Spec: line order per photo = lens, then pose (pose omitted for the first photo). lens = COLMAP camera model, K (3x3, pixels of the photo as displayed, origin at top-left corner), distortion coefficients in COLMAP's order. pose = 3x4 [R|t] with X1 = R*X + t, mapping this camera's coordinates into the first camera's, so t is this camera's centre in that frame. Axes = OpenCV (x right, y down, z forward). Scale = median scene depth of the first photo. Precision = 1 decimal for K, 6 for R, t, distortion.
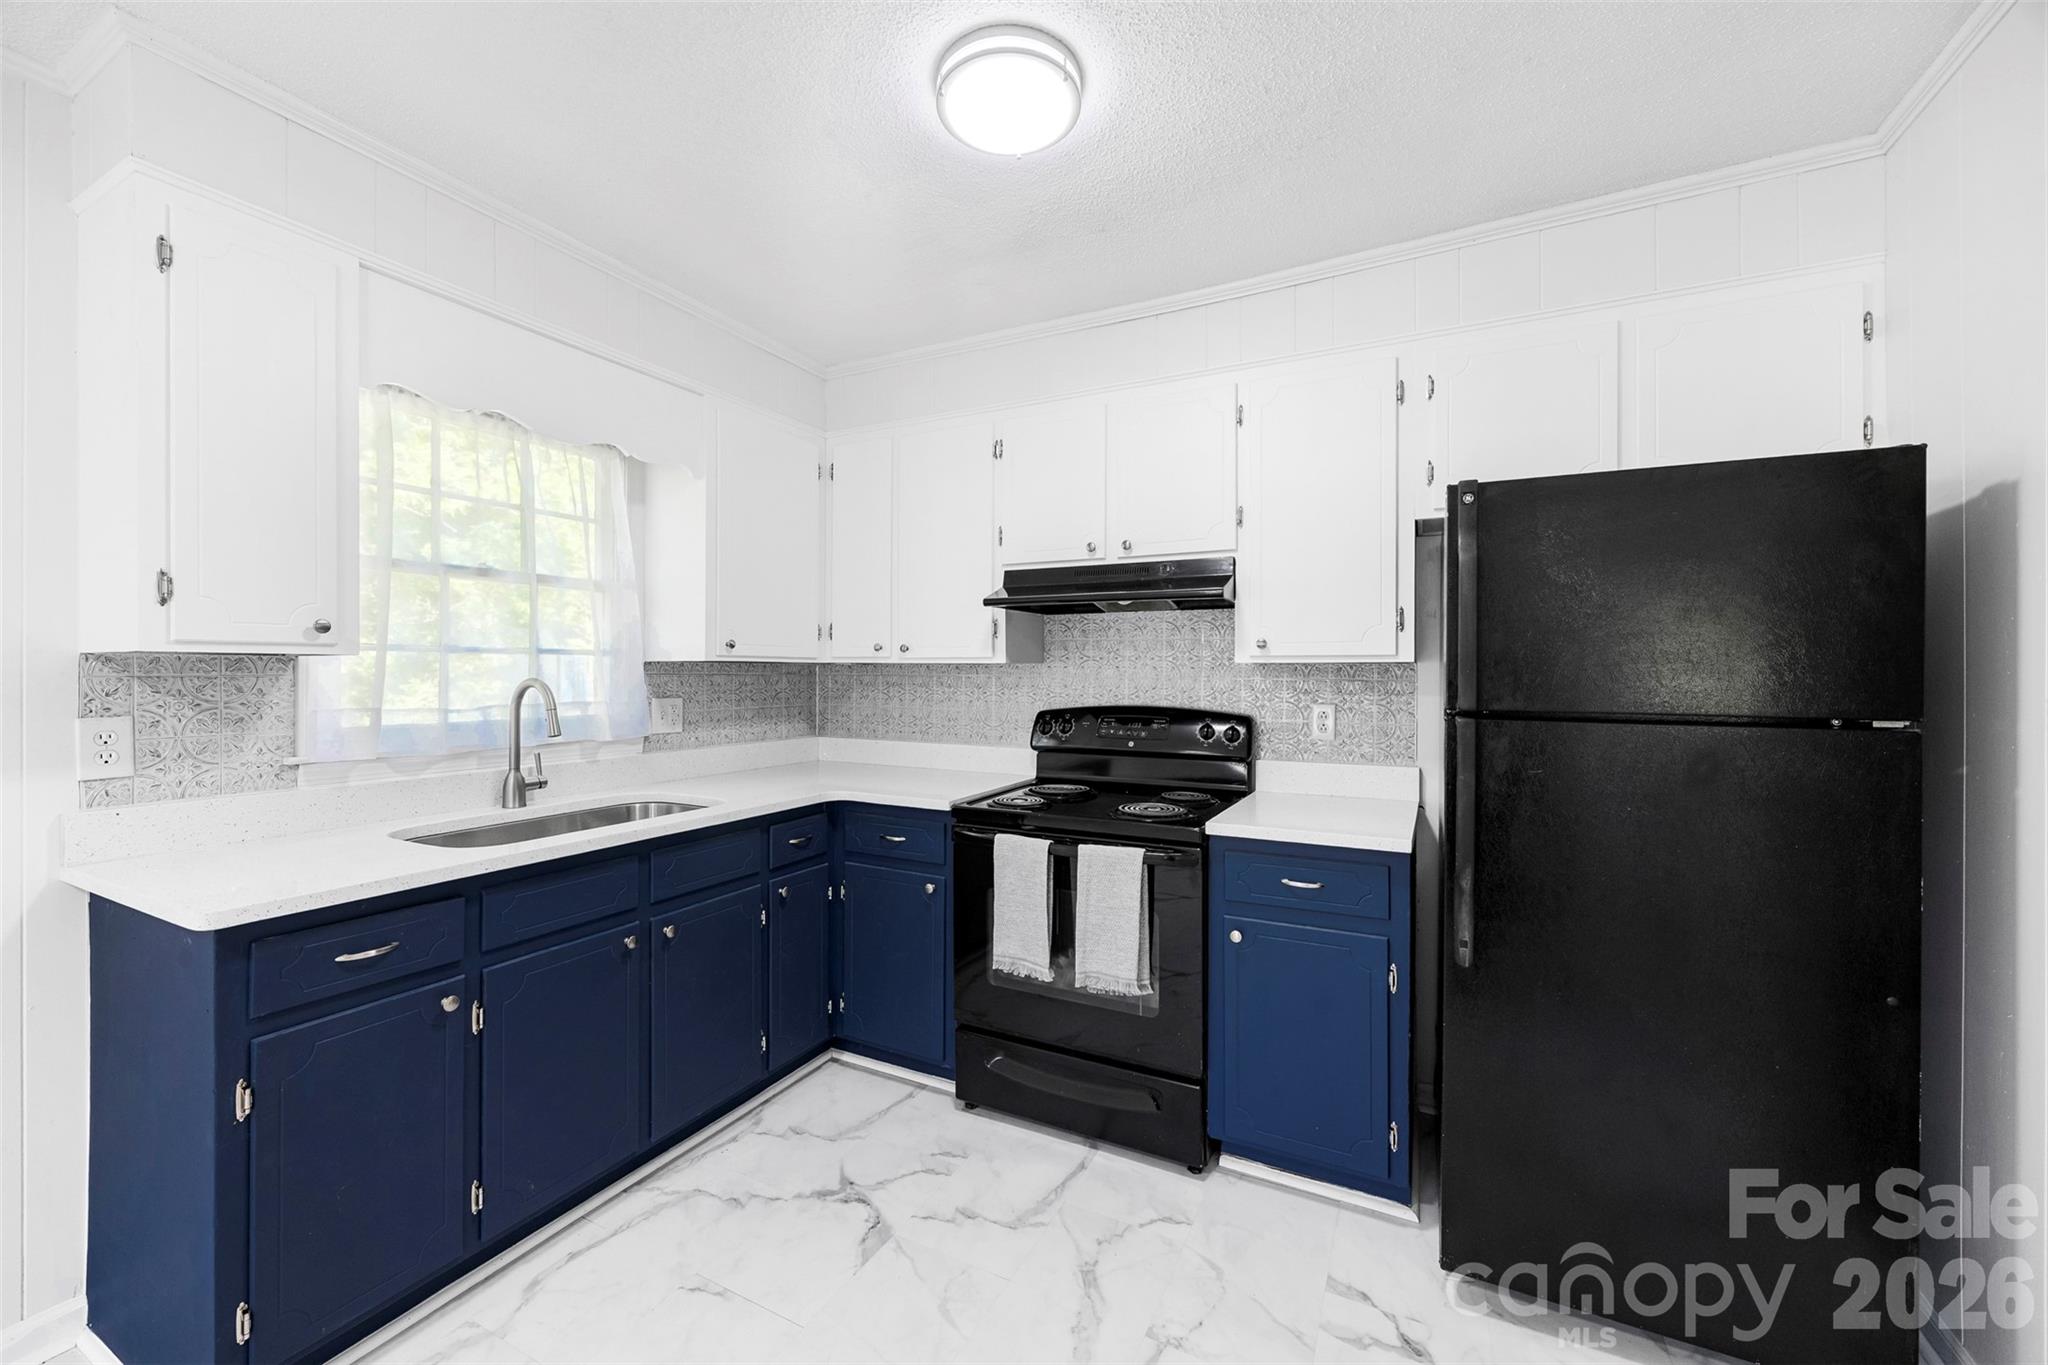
lens RADIAL K [[793.0, 0, 1025.1], [0, 793.0, 673.9], [0, 0, 1]] dist [-0.001635, -0.000747]
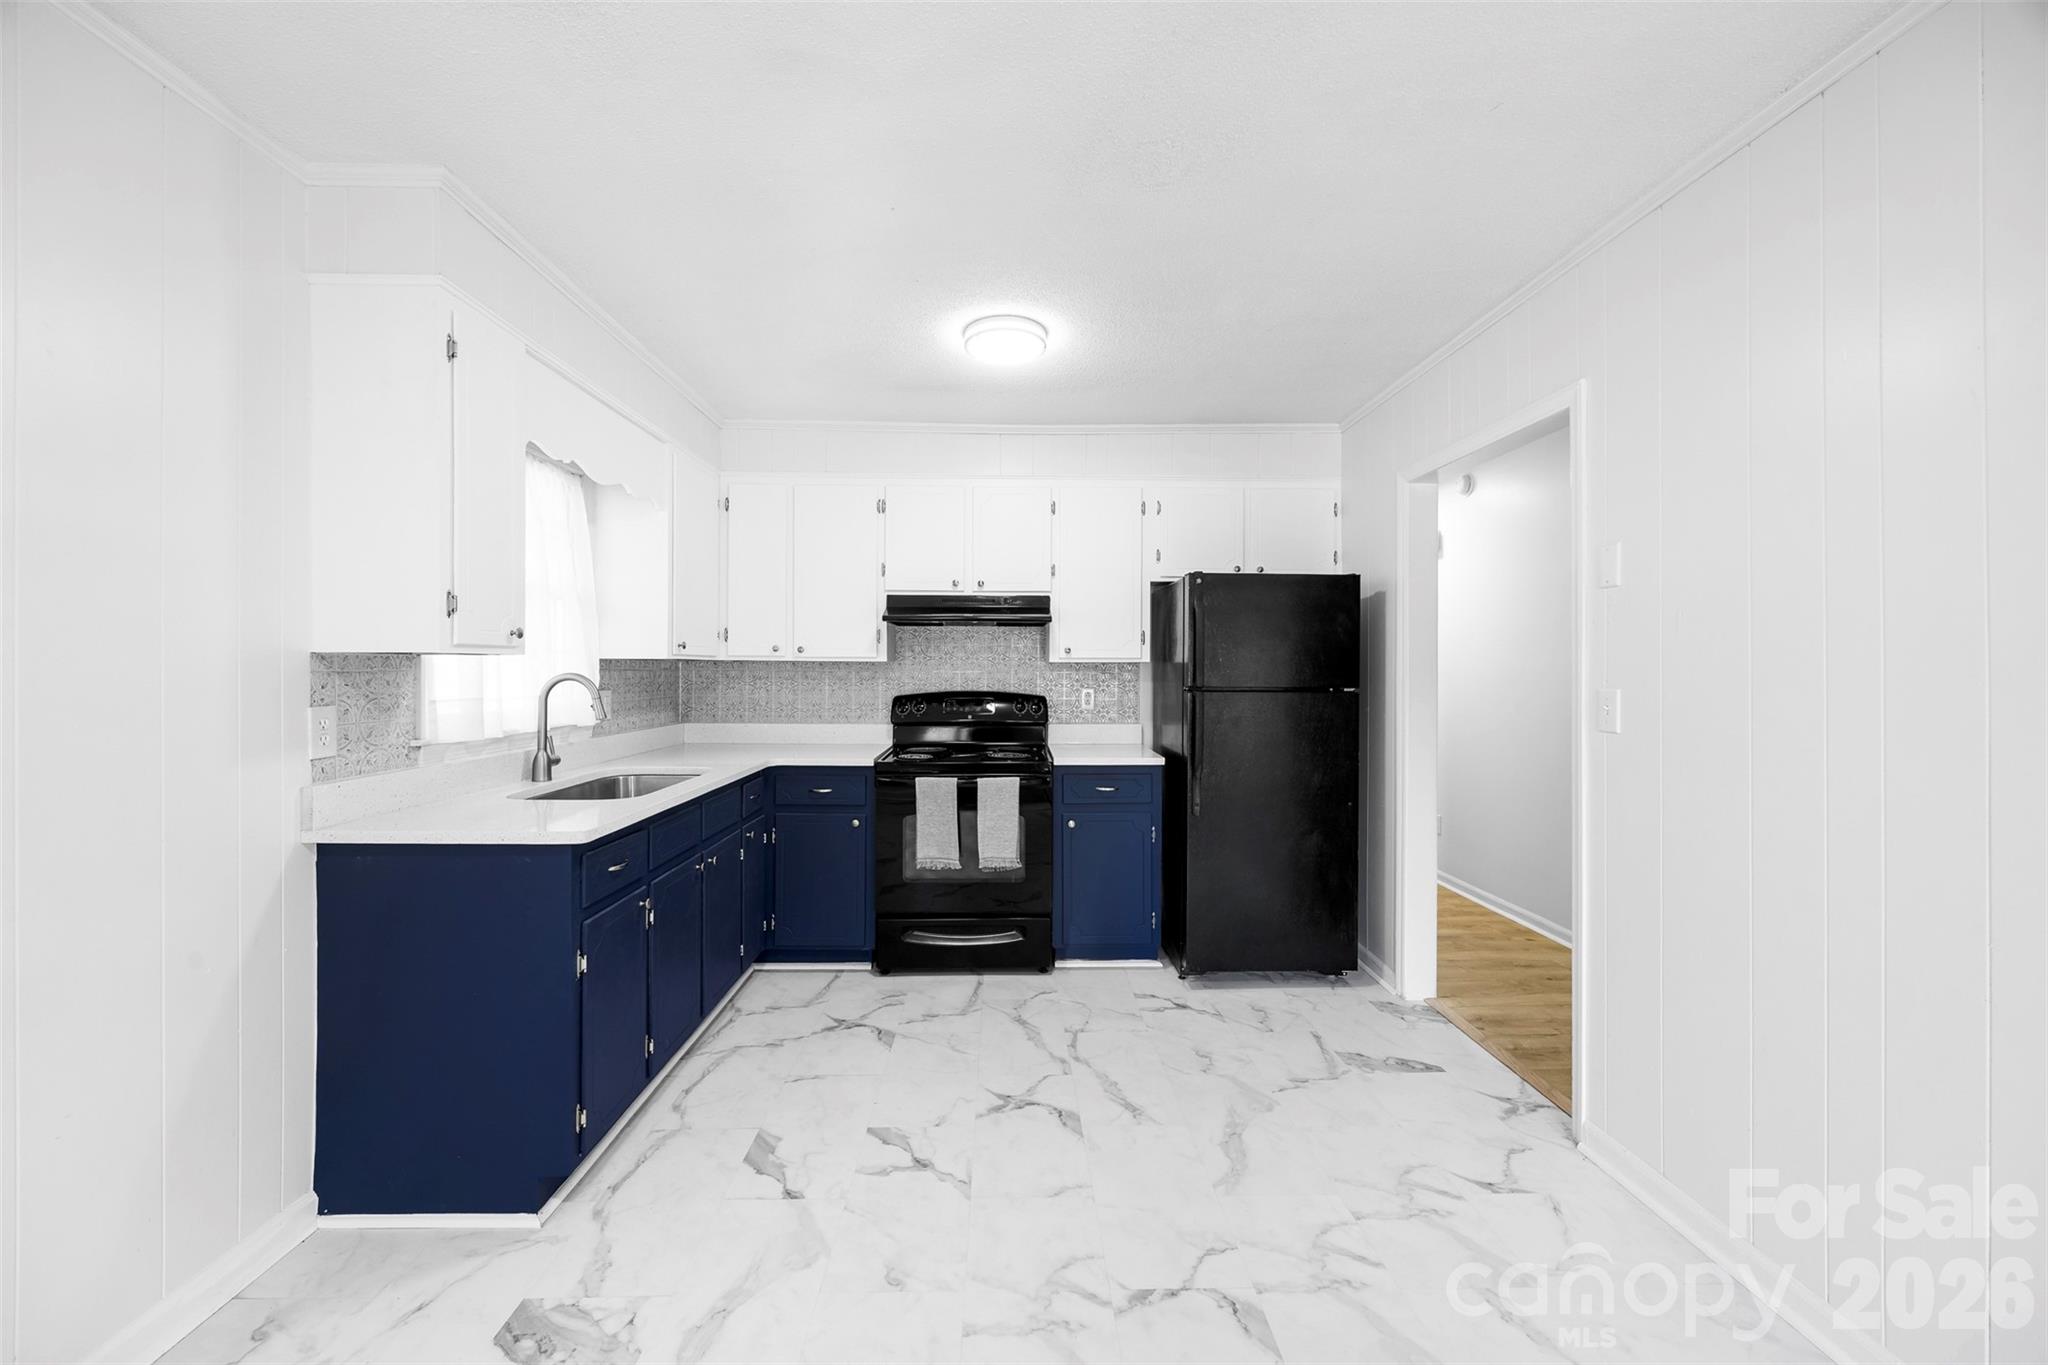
lens RADIAL K [[793.0, 0, 1021.5], [0, 793.0, 676.0], [0, 0, 1]] dist [-0.001635, -0.000747]
pose [[0.877478, -0.005409, 0.479586, -0.558599], [0.001355, 0.999960, 0.008799, -0.000005], [-0.479615, -0.007071, 0.877451, -0.378969]]
